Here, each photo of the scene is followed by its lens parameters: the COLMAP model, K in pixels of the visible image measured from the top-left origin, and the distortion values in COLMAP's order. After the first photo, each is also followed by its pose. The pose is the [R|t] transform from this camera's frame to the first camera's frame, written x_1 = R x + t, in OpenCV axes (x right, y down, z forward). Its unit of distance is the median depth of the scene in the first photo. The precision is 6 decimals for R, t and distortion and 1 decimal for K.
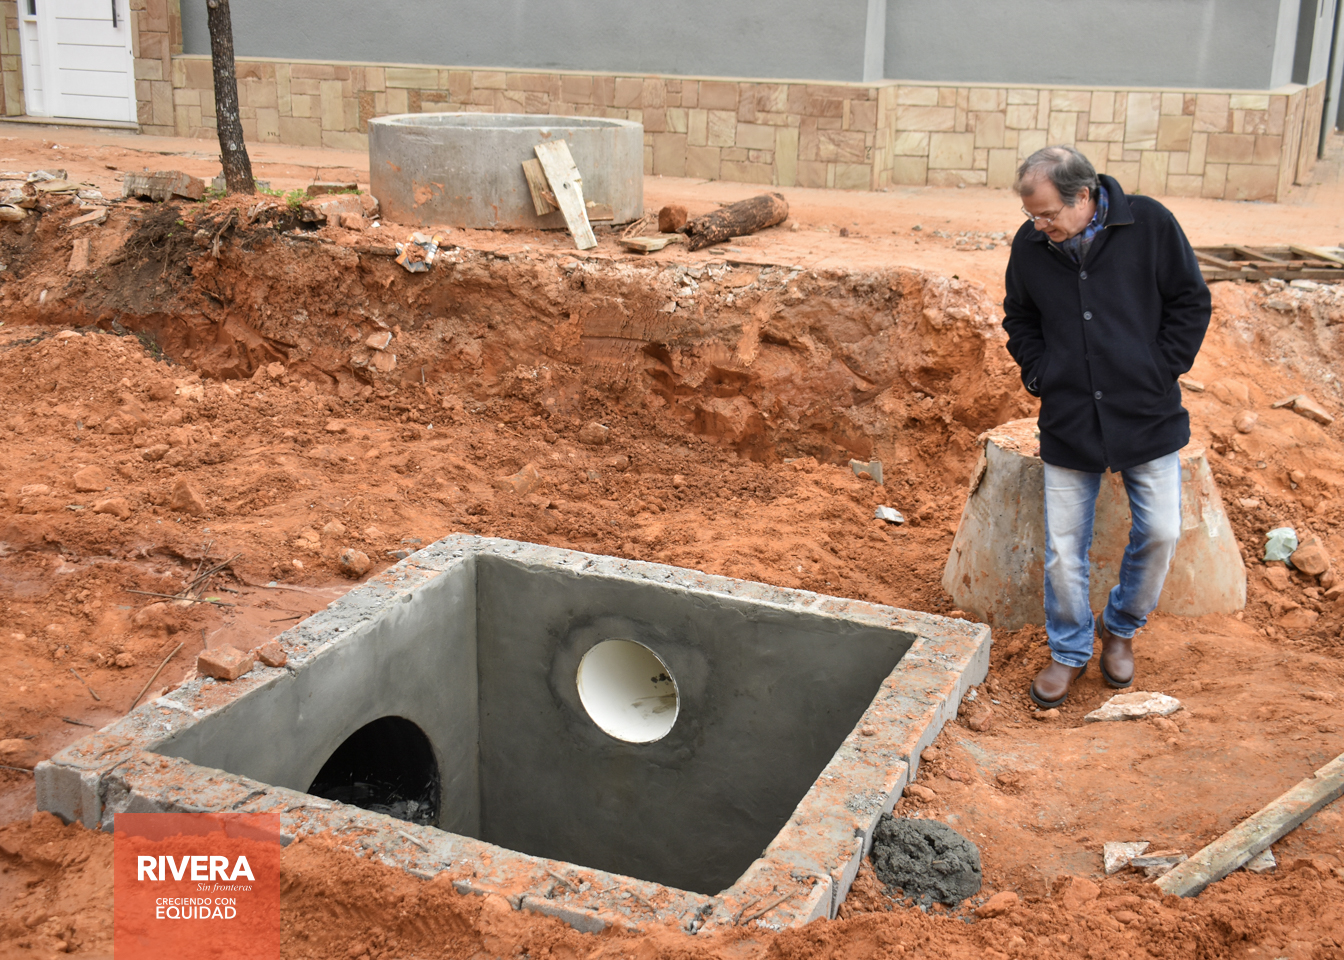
lens RADIAL K [[1646.1, 0, 671.9], [0, 1646.1, 482.0], [0, 0, 1]] dist [-0.019061, 0.000000]
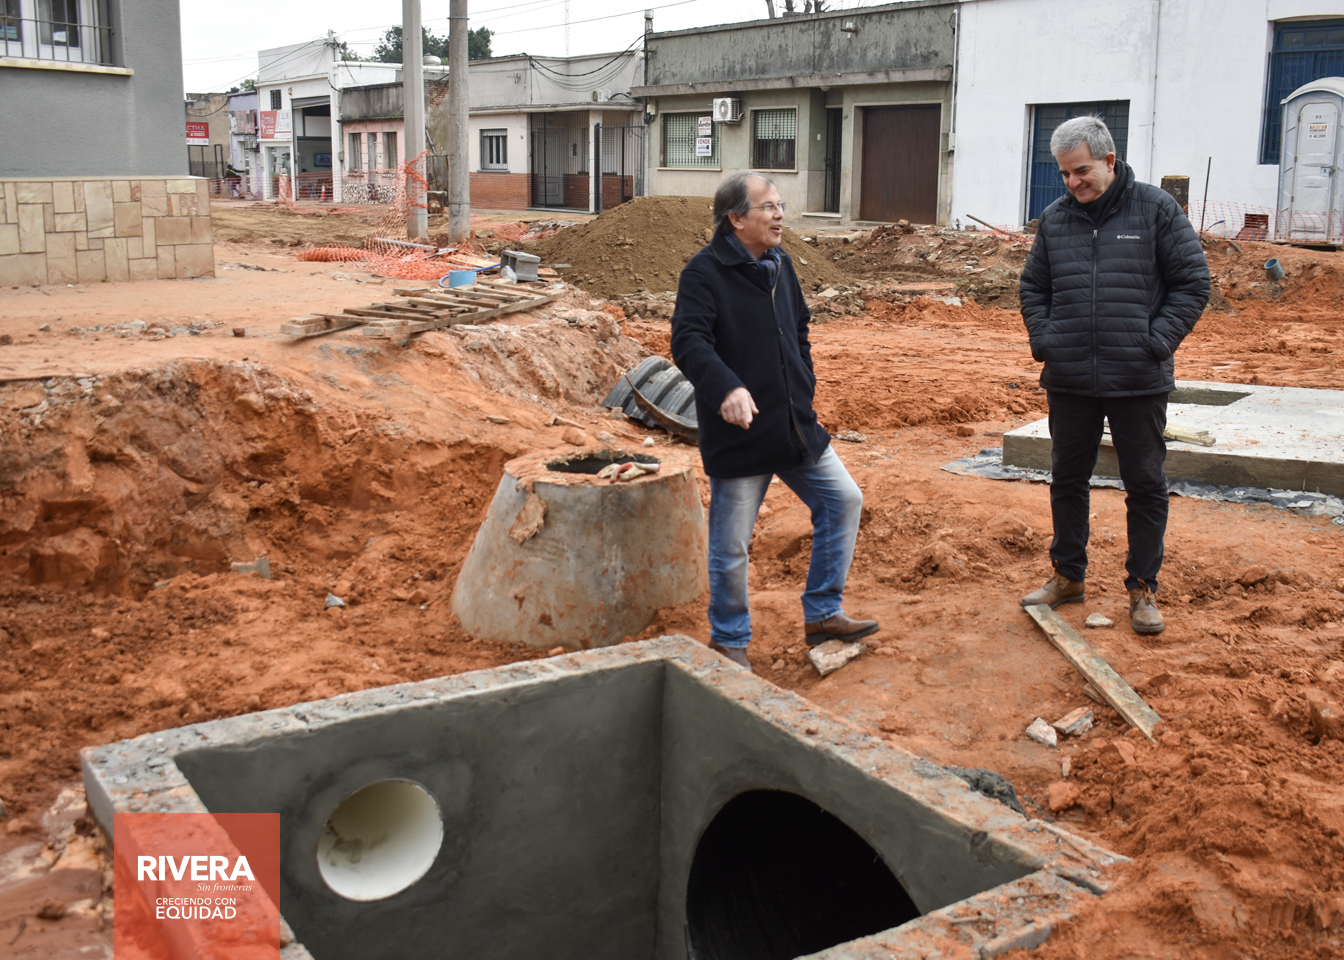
lens RADIAL K [[1501.8, 0, 672.1], [0, 1501.8, 477.7], [0, 0, 1]] dist [-0.024093, 0.000000]
pose [[0.531268, -0.194377, 0.824604, -0.436732], [0.236166, 0.968721, 0.076194, -0.064801], [-0.813622, 0.154264, 0.560555, 0.308637]]
